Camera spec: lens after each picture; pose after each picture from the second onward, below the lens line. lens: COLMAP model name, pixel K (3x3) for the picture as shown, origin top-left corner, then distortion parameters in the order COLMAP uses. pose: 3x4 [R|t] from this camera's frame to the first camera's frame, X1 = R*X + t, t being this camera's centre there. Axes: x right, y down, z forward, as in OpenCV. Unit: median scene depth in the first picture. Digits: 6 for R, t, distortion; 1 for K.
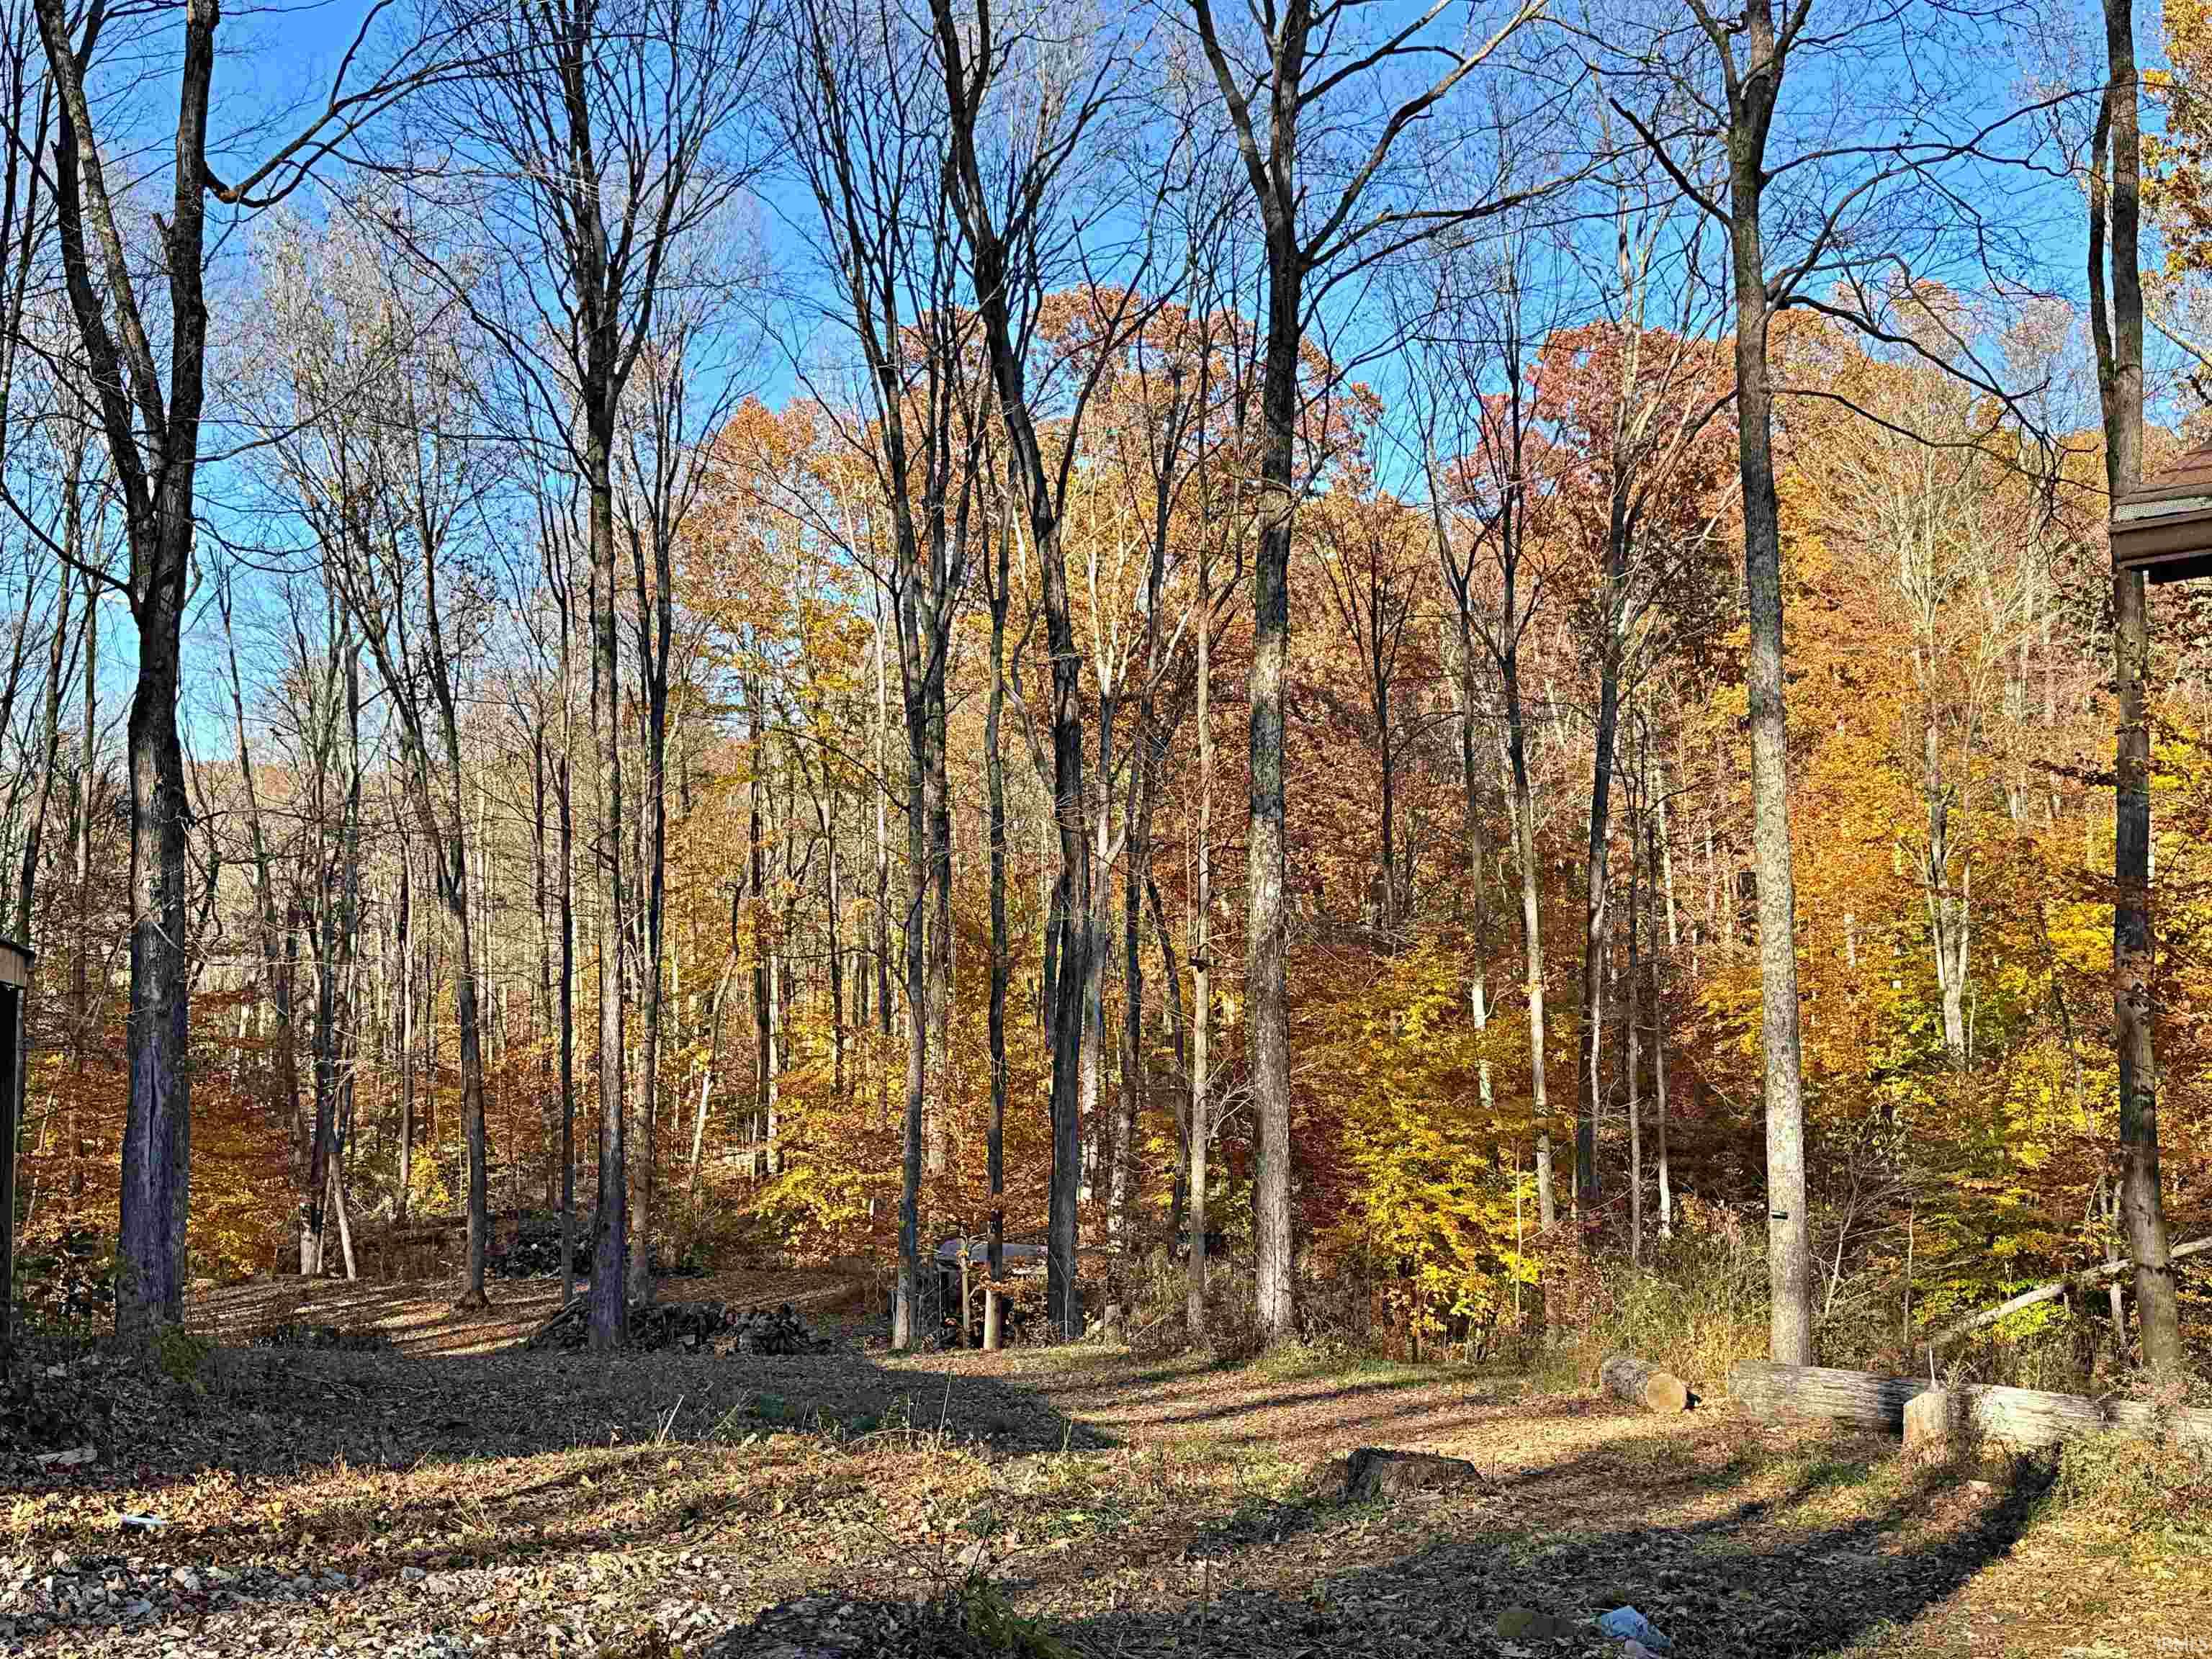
lens RADIAL K [[2413.6, 0, 1105.8], [0, 2413.6, 829.2], [0, 0, 1]] dist [0.064820, 0.000000]
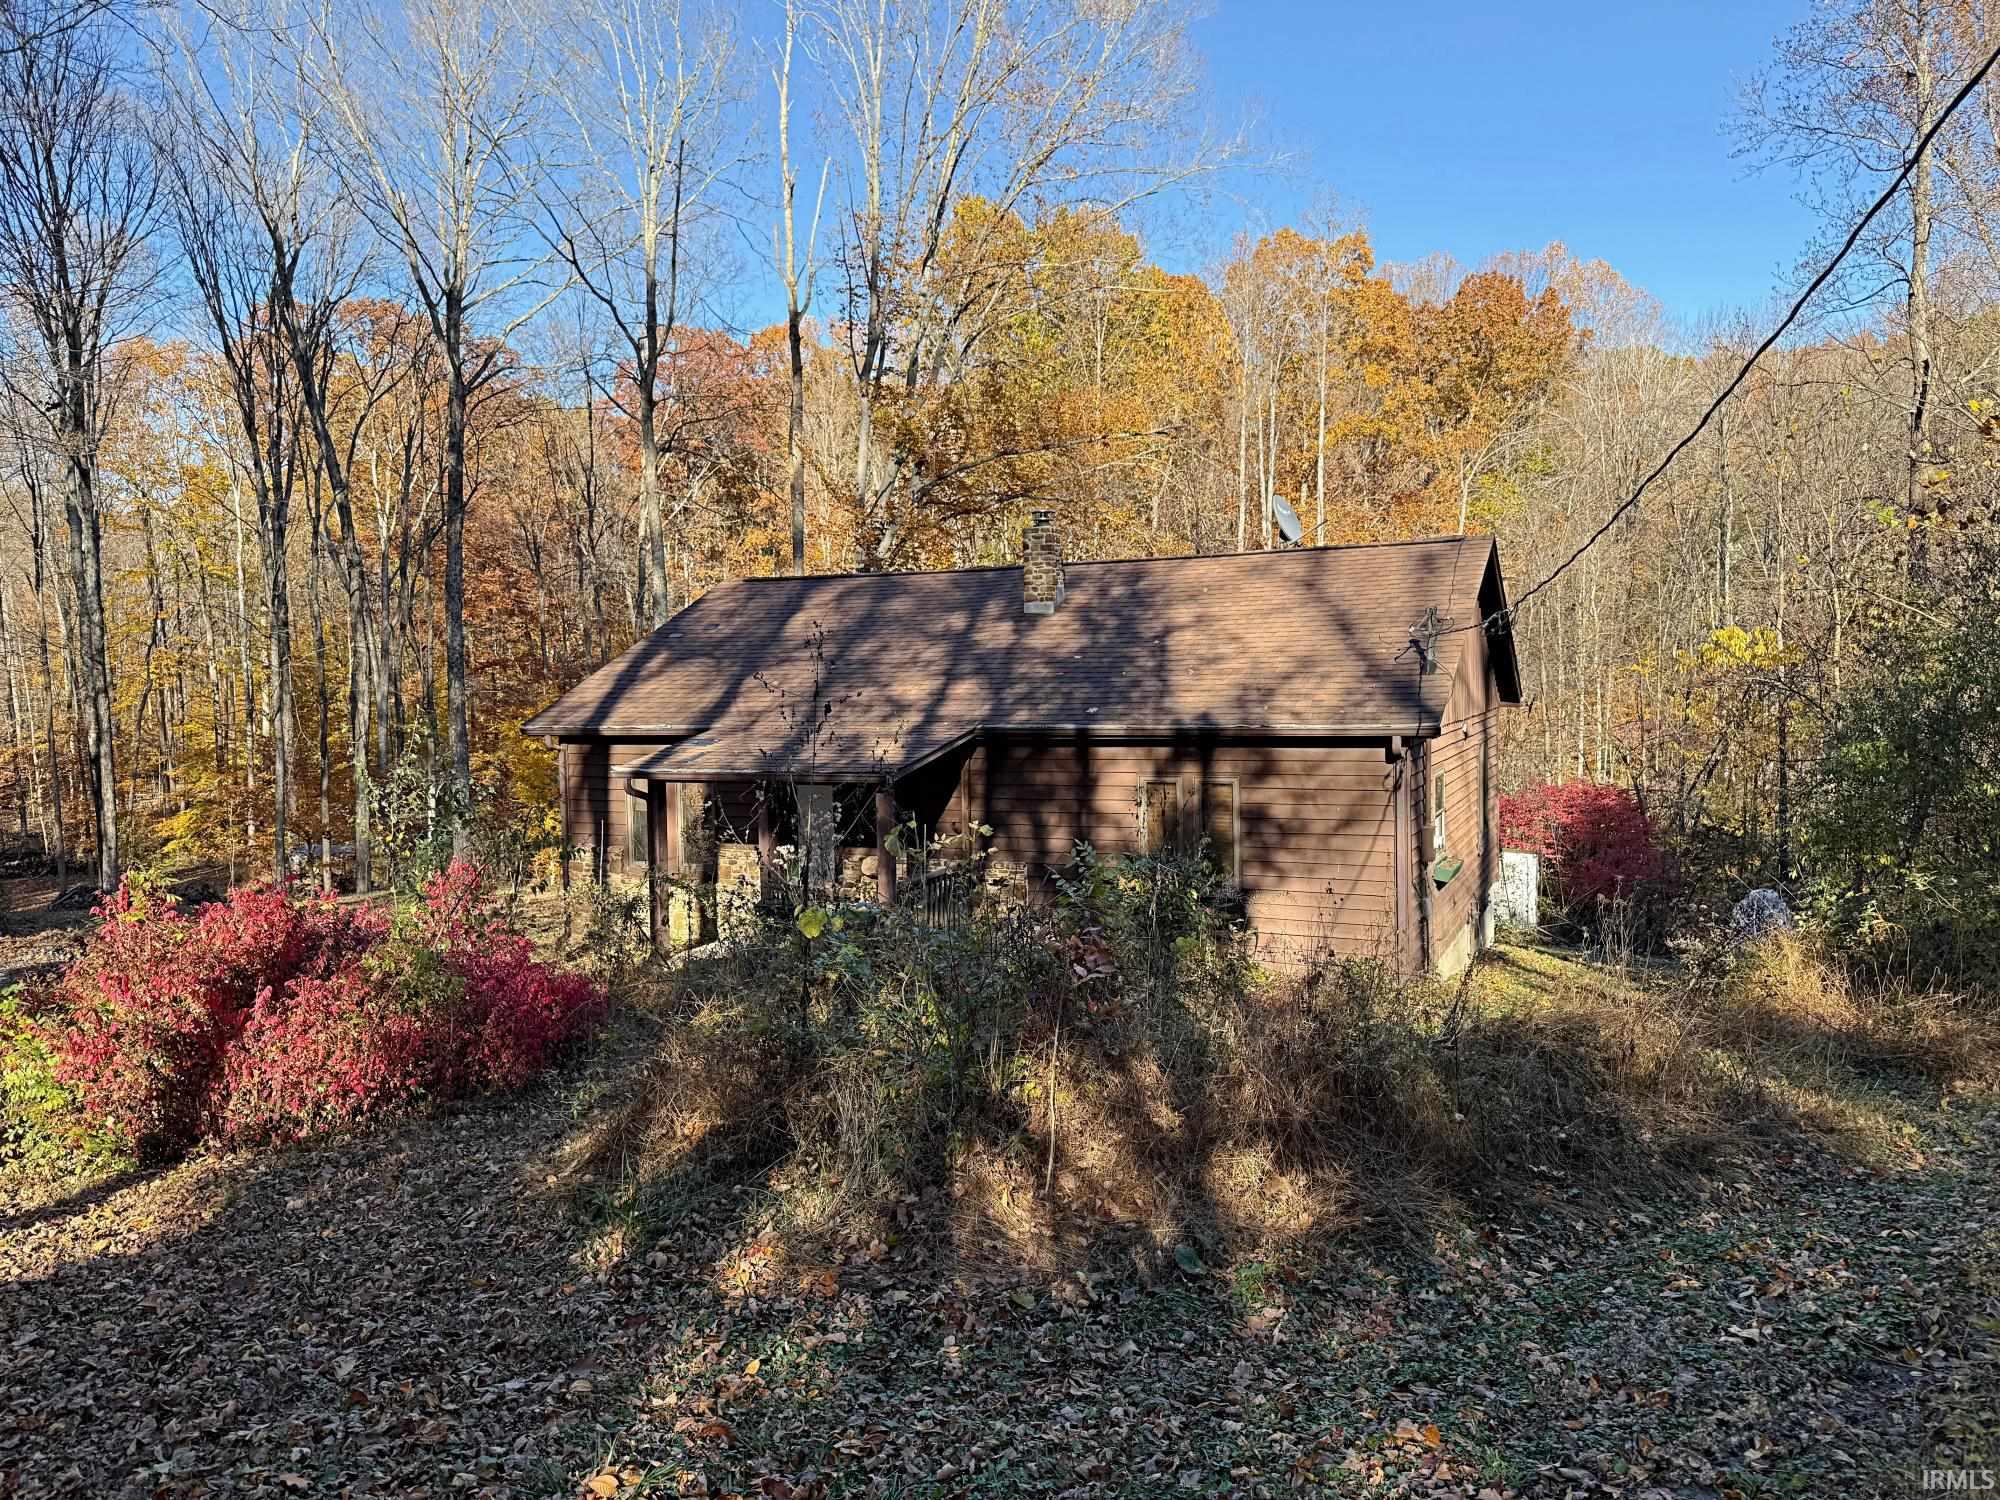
lens RADIAL K [[1421.2, 0, 997.3], [0, 1421.2, 746.8], [0, 0, 1]] dist [-0.008312, -0.002507]
pose [[0.922913, -0.018169, 0.384579, 0.015535], [-0.026767, 0.993441, 0.111169, -0.041712], [-0.384077, -0.112894, 0.916373, -0.189380]]
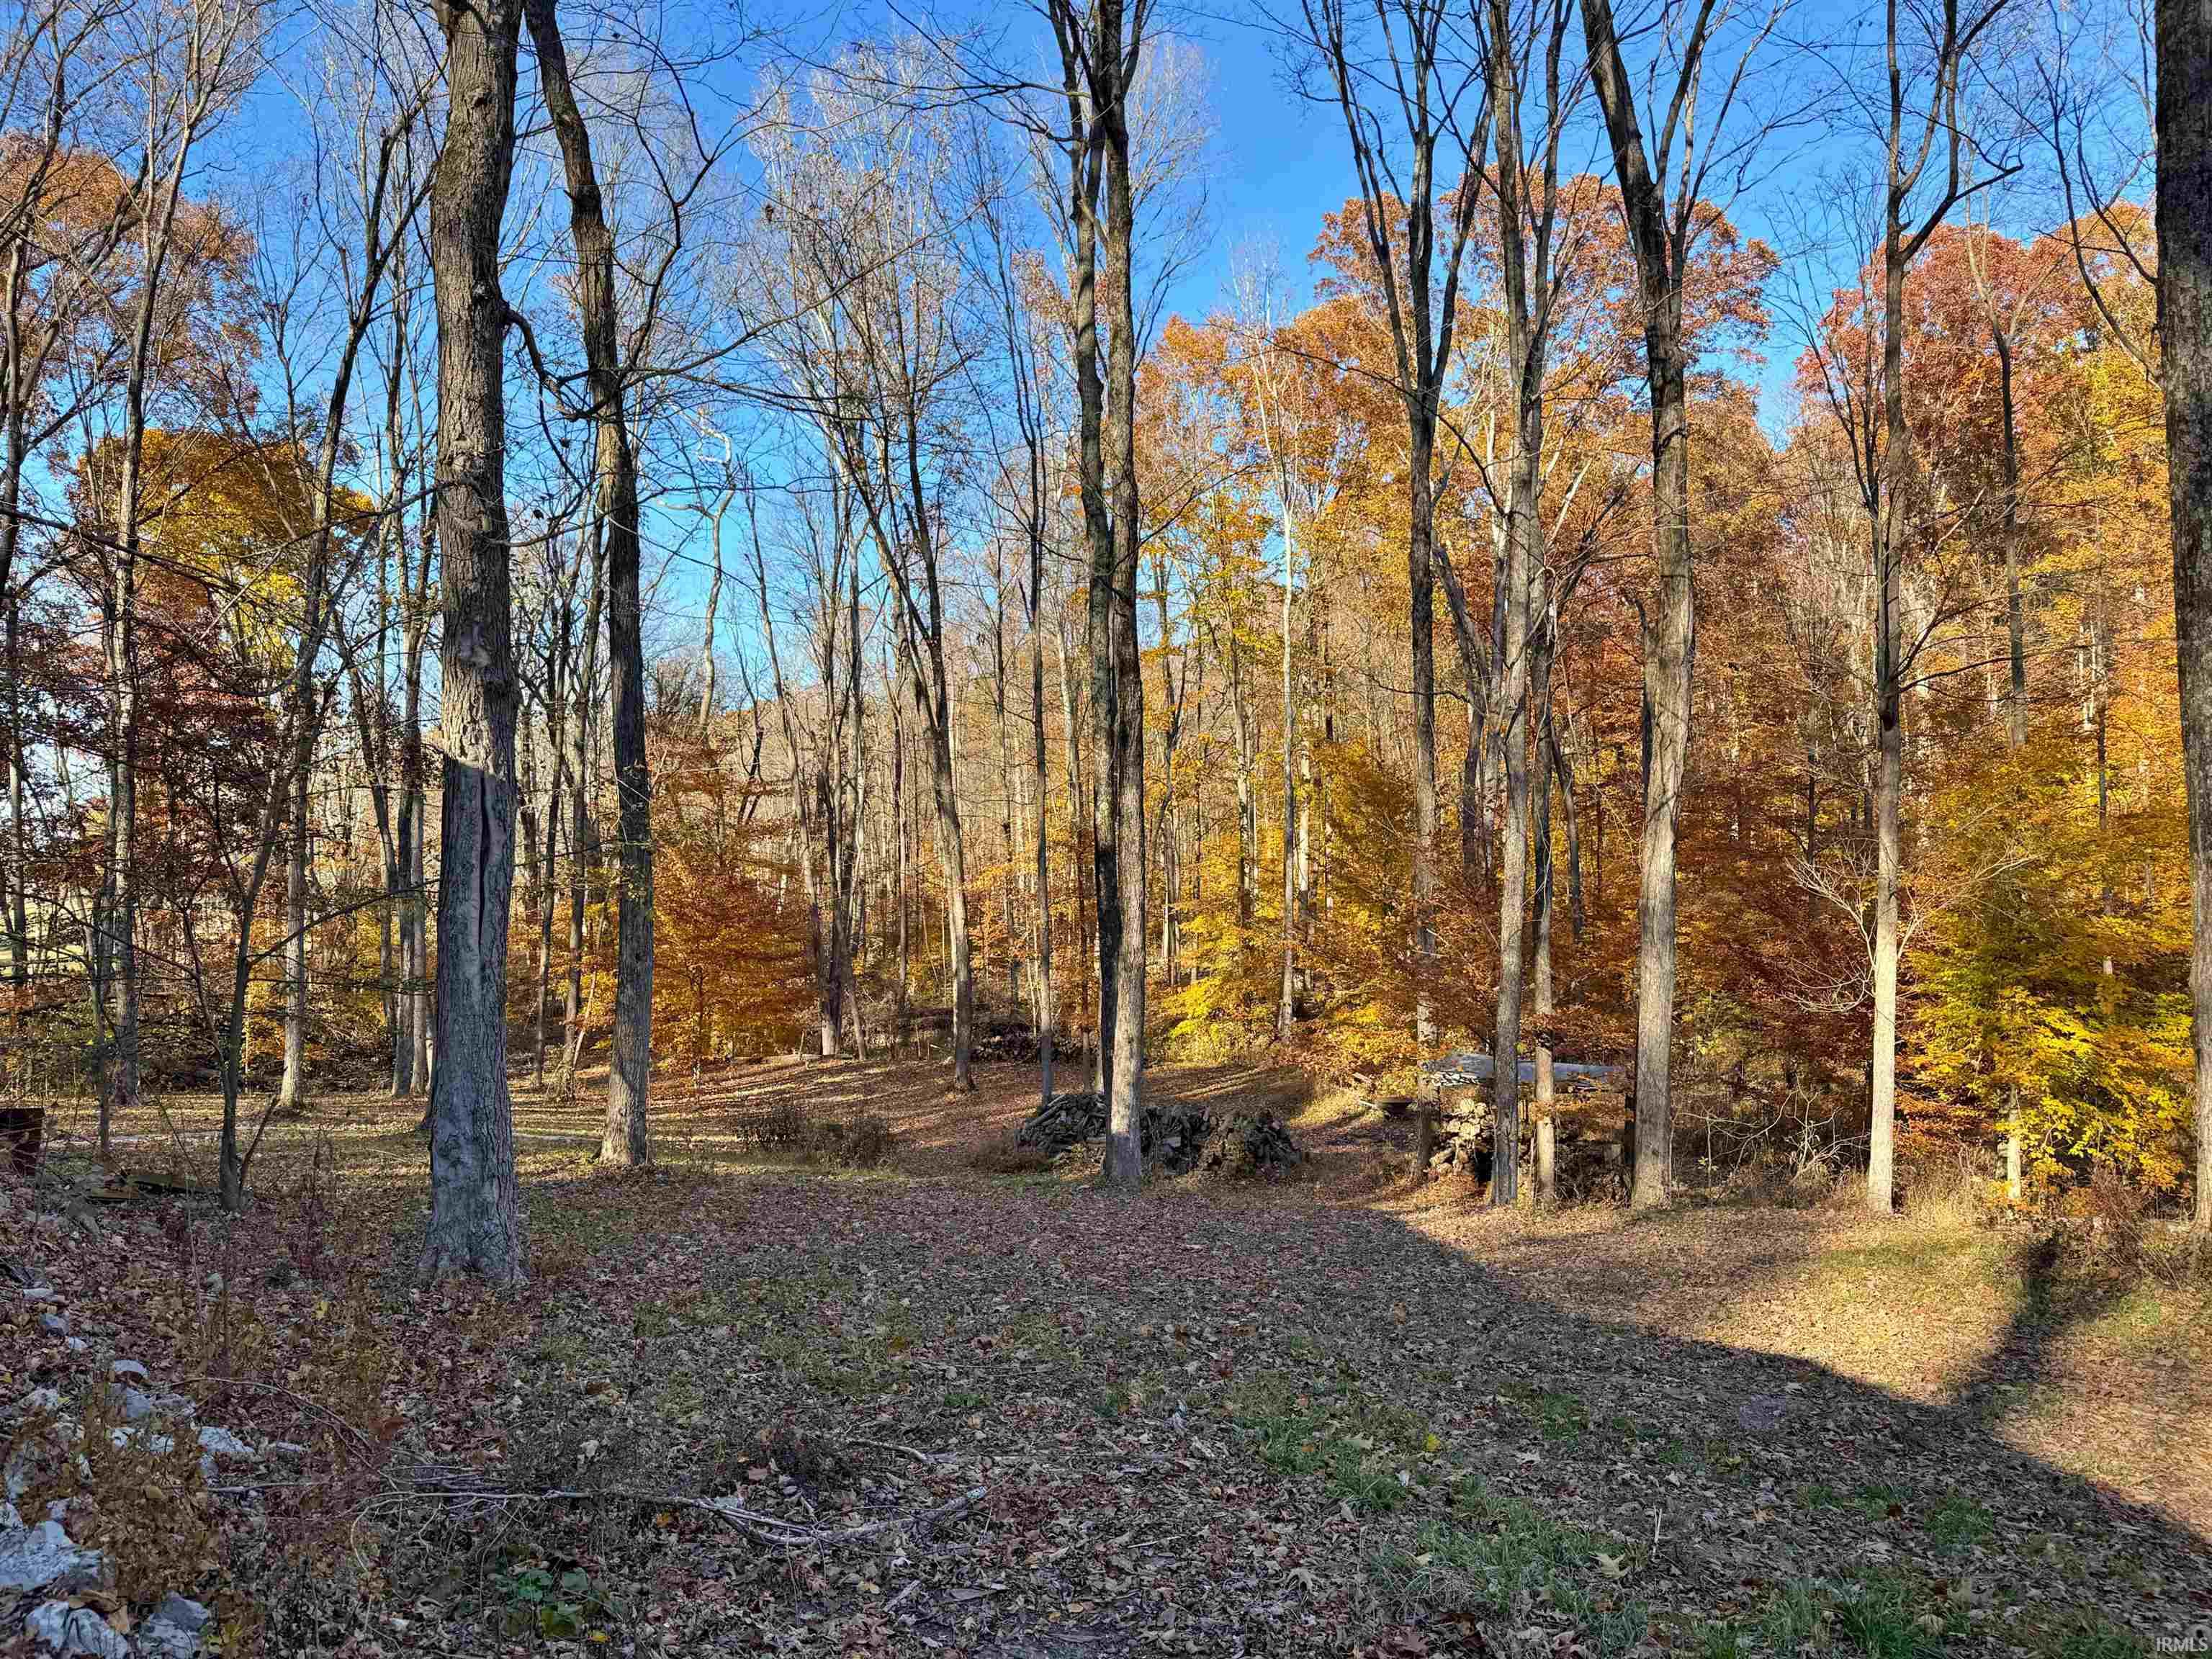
lens RADIAL K [[1585.0, 0, 1109.6], [0, 1585.0, 844.2], [0, 0, 1]] dist [-0.004721, -0.003631]
pose [[0.988395, 0.001728, -0.151899, -0.083923], [0.006742, 0.998451, 0.055231, 0.043706], [0.151759, -0.055615, 0.986852, 0.305820]]
